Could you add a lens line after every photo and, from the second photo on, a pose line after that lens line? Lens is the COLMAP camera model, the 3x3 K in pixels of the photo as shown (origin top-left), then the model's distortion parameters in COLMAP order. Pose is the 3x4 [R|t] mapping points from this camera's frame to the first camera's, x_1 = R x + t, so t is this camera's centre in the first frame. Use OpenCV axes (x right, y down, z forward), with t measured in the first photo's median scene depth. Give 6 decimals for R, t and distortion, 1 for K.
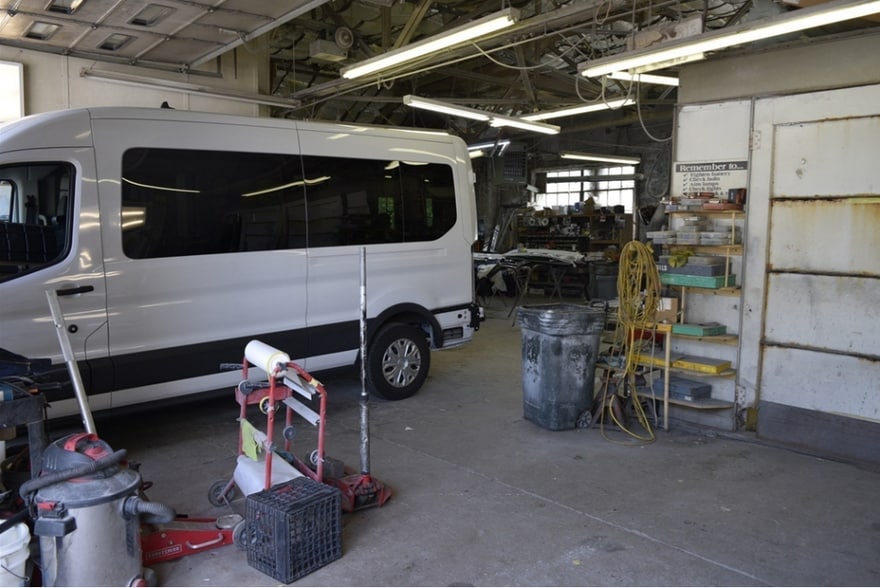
lens RADIAL K [[670.1, 0, 439.4], [0, 670.1, 291.8], [0, 0, 1]] dist [-0.008413, -0.002269]
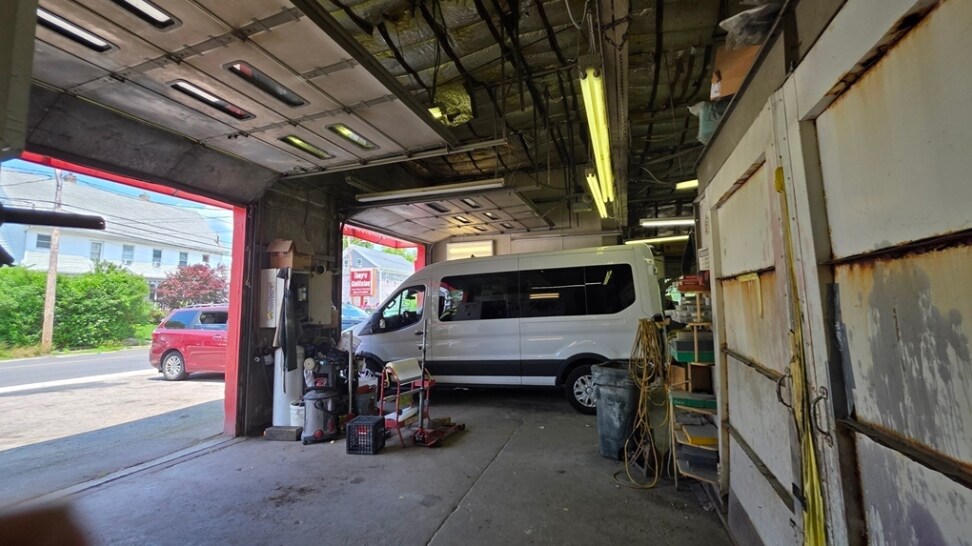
lens RADIAL K [[385.8, 0, 480.0], [0, 385.8, 269.9], [0, 0, 1]] dist [0.001039, 0.000192]
pose [[0.501310, -0.089412, -0.860635, 0.761020], [-0.056675, 0.989118, -0.135773, -0.047334], [0.863409, 0.116841, 0.490787, 0.355963]]
